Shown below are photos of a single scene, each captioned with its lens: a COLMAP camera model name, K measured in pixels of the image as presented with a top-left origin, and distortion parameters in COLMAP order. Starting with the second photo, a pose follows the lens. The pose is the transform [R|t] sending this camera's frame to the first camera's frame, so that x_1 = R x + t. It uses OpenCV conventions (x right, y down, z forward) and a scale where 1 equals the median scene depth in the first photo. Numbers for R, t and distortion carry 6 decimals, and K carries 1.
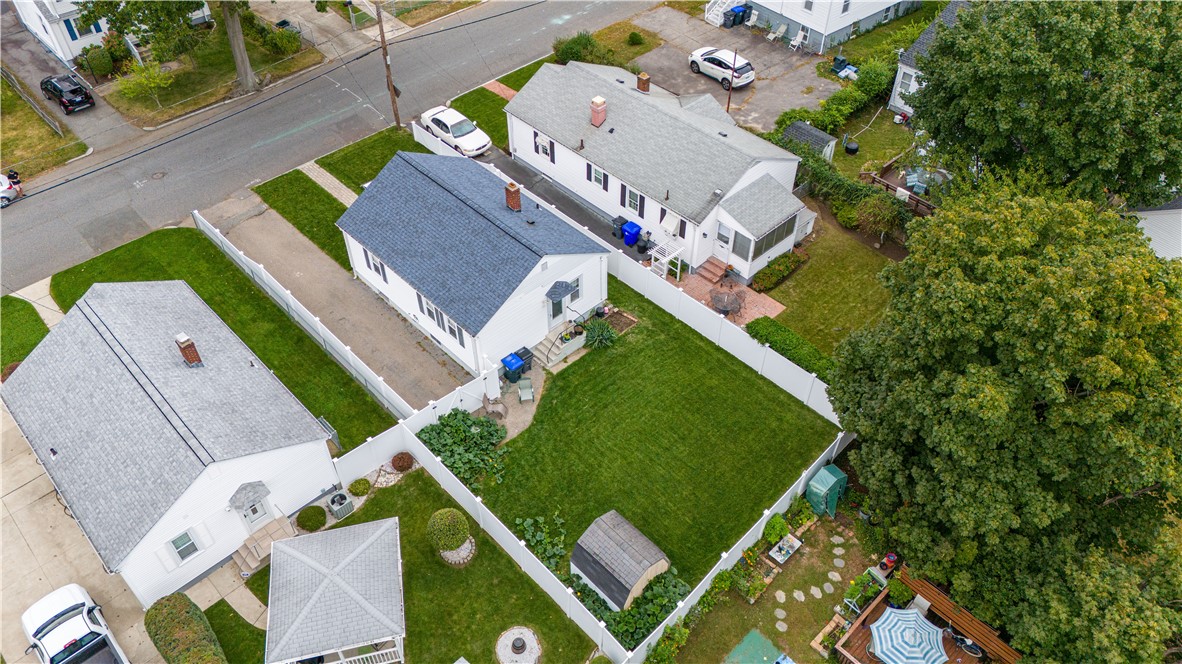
lens RADIAL K [[831.1, 0, 591.0], [0, 831.1, 332.0], [0, 0, 1]] dist [0.075011, -0.099257]
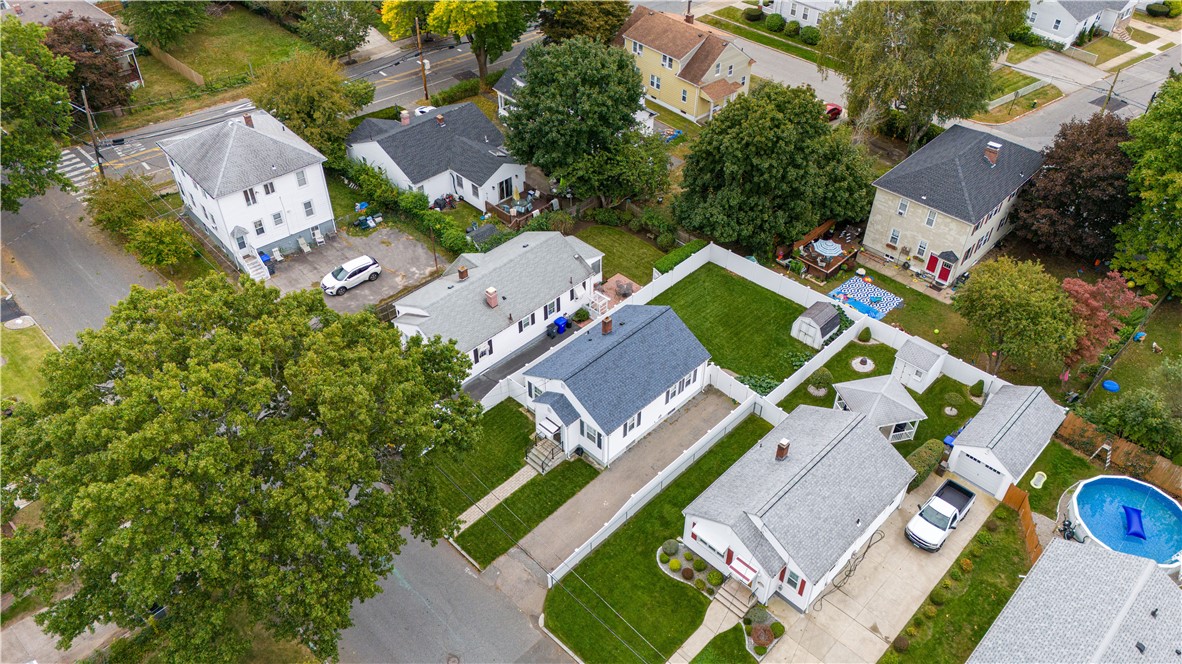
lens RADIAL K [[831.1, 0, 591.0], [0, 831.1, 332.0], [0, 0, 1]] dist [0.075011, -0.099257]
pose [[-0.023552, -0.655218, 0.755073, -1.013897], [0.714656, 0.517115, 0.471020, -0.726879], [-0.699080, 0.550711, 0.456076, 0.284517]]
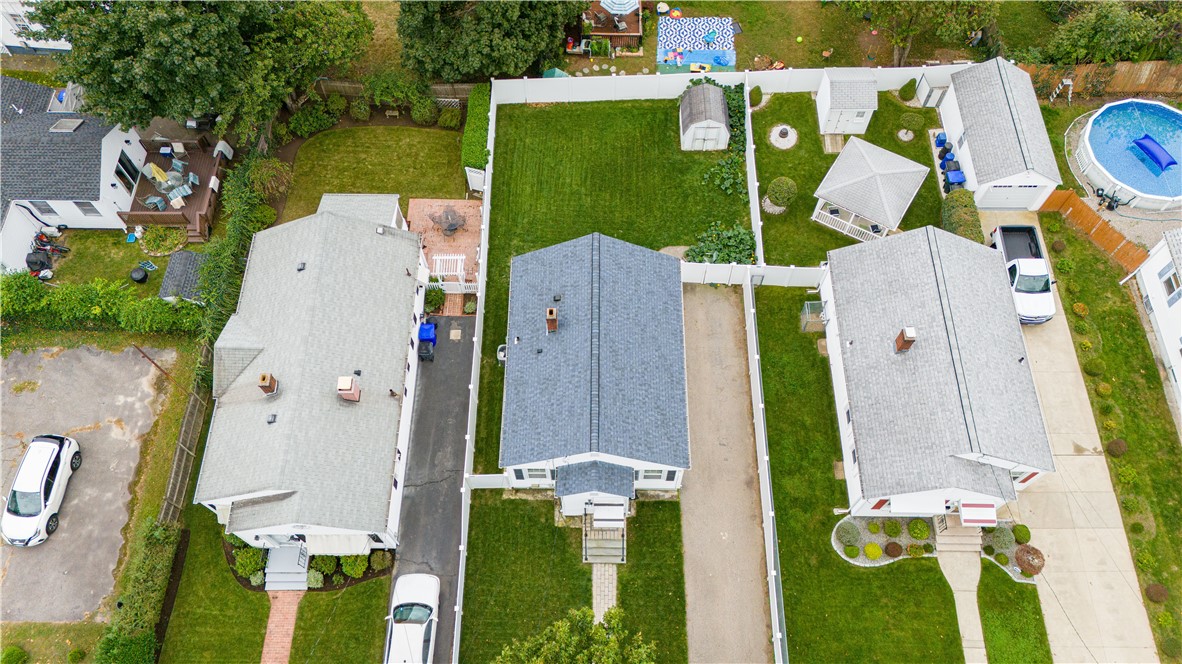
lens RADIAL K [[831.1, 0, 591.0], [0, 831.1, 332.0], [0, 0, 1]] dist [0.075011, -0.099257]
pose [[-0.706612, -0.623584, 0.334428, -0.380607], [0.518947, -0.135397, 0.844016, -0.775400], [-0.481034, 0.769942, 0.419280, 0.485326]]
